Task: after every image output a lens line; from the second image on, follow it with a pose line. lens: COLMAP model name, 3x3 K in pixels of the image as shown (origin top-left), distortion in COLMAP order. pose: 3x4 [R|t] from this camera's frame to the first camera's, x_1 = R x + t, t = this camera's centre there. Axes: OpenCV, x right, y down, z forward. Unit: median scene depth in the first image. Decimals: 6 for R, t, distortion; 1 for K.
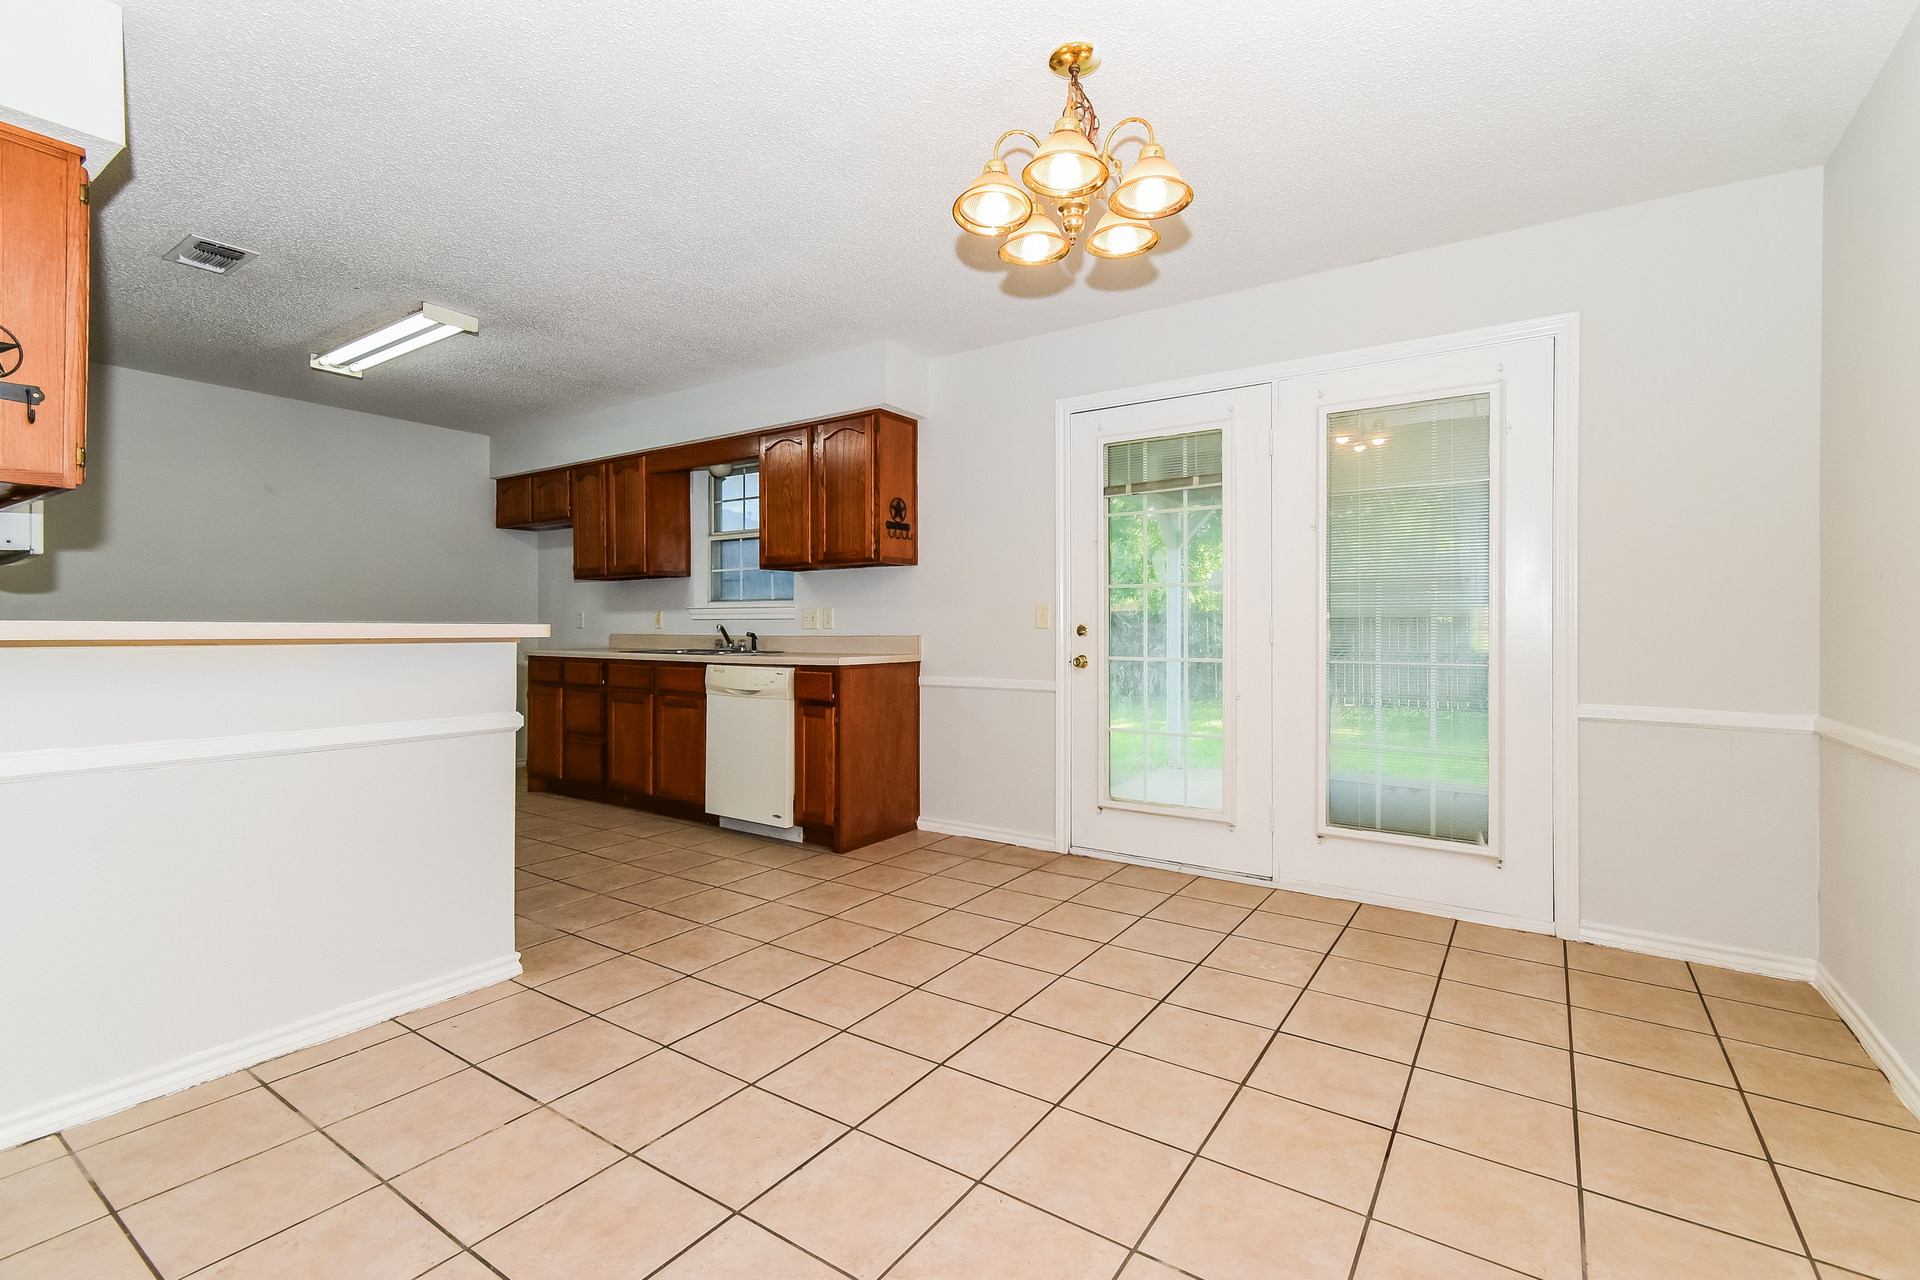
lens RADIAL K [[854.3, 0, 968.5], [0, 854.3, 633.3], [0, 0, 1]] dist [0.000366, -0.002196]
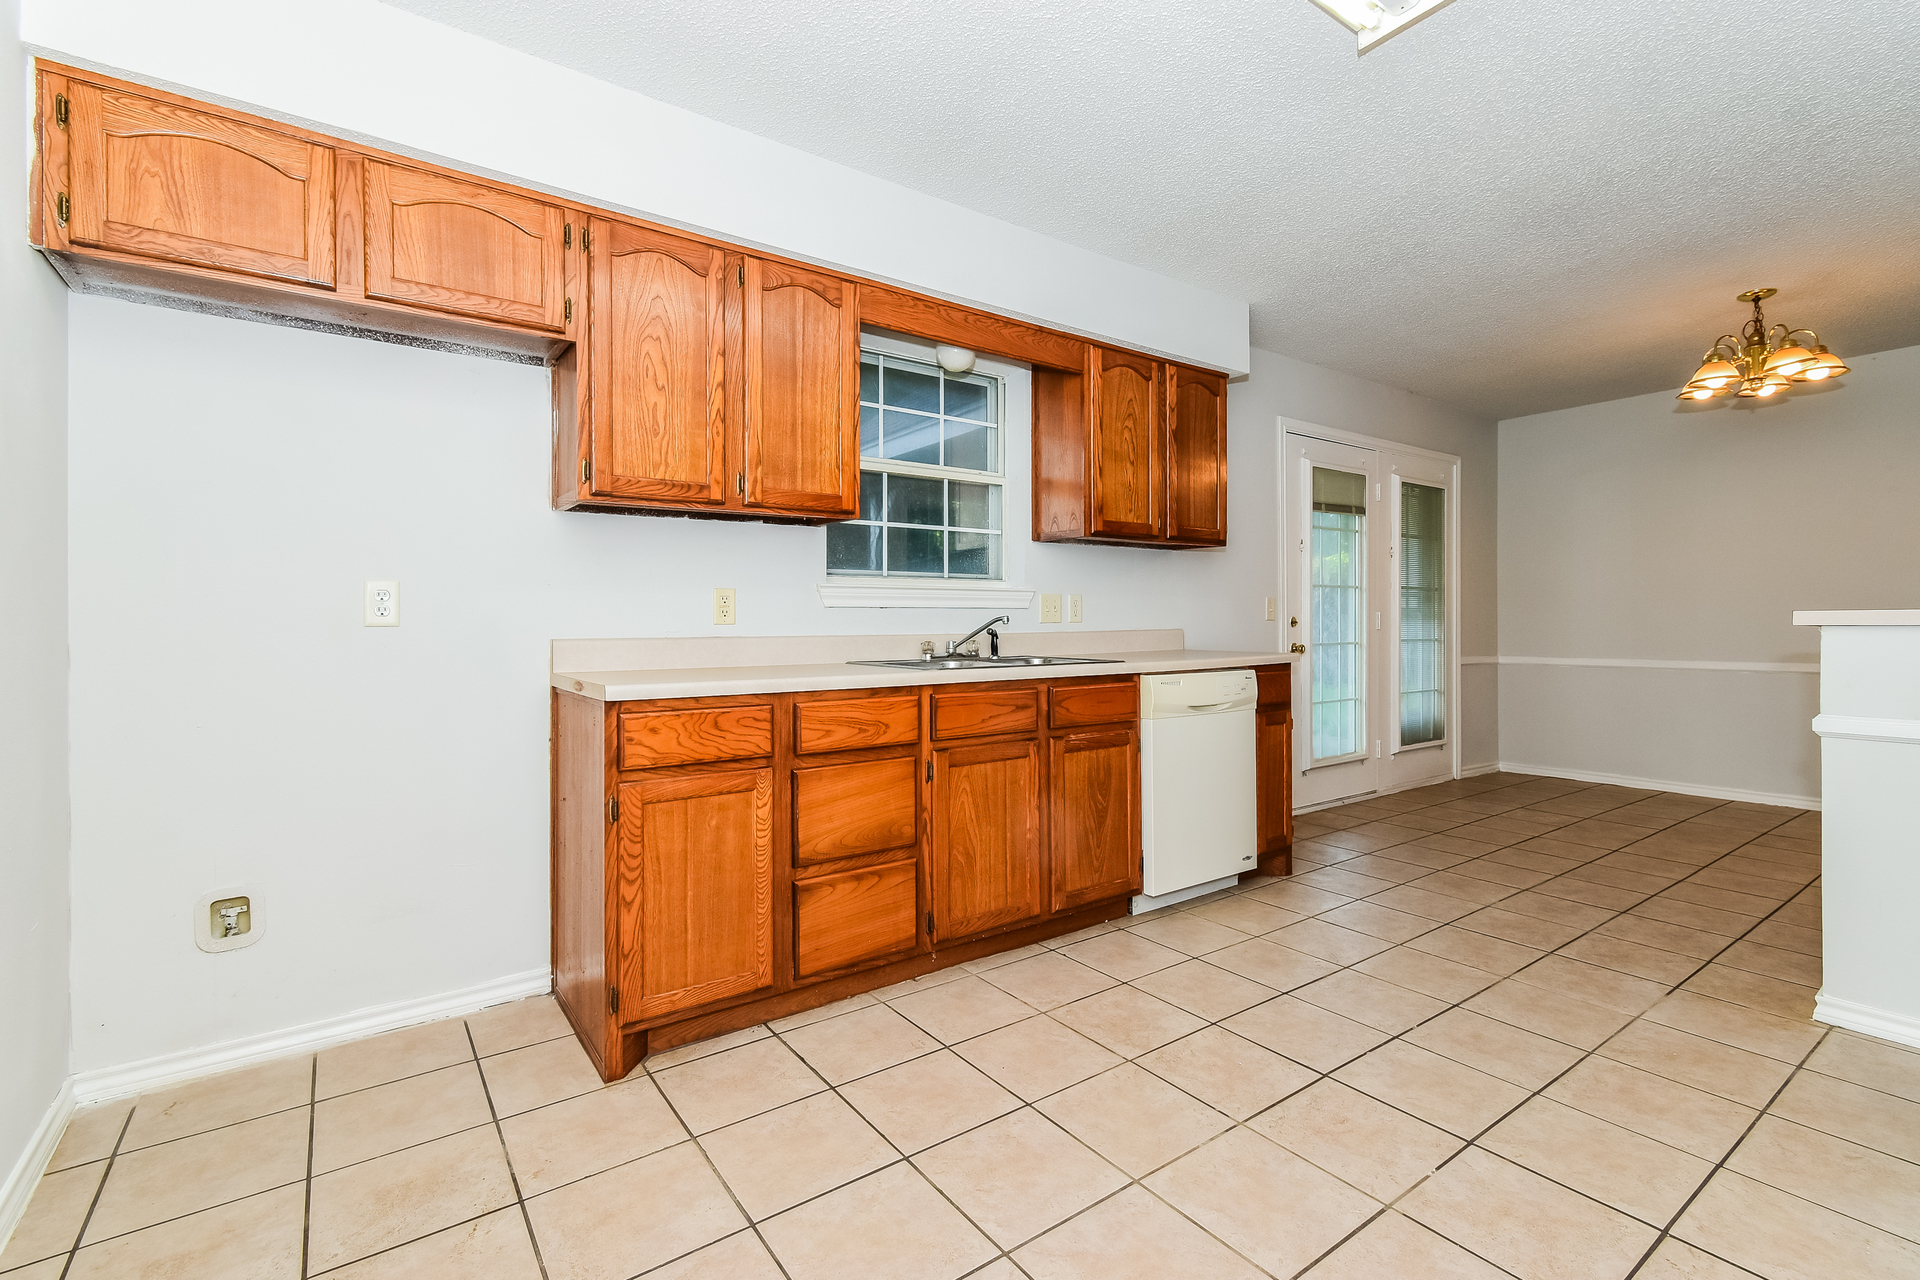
lens RADIAL K [[854.3, 0, 955.6], [0, 854.3, 625.2], [0, 0, 1]] dist [0.000366, -0.002196]
pose [[0.347986, -0.011232, 0.937433, -0.910246], [0.005683, 0.999935, 0.009871, -0.010179], [-0.937483, 0.001893, 0.348027, 0.836402]]
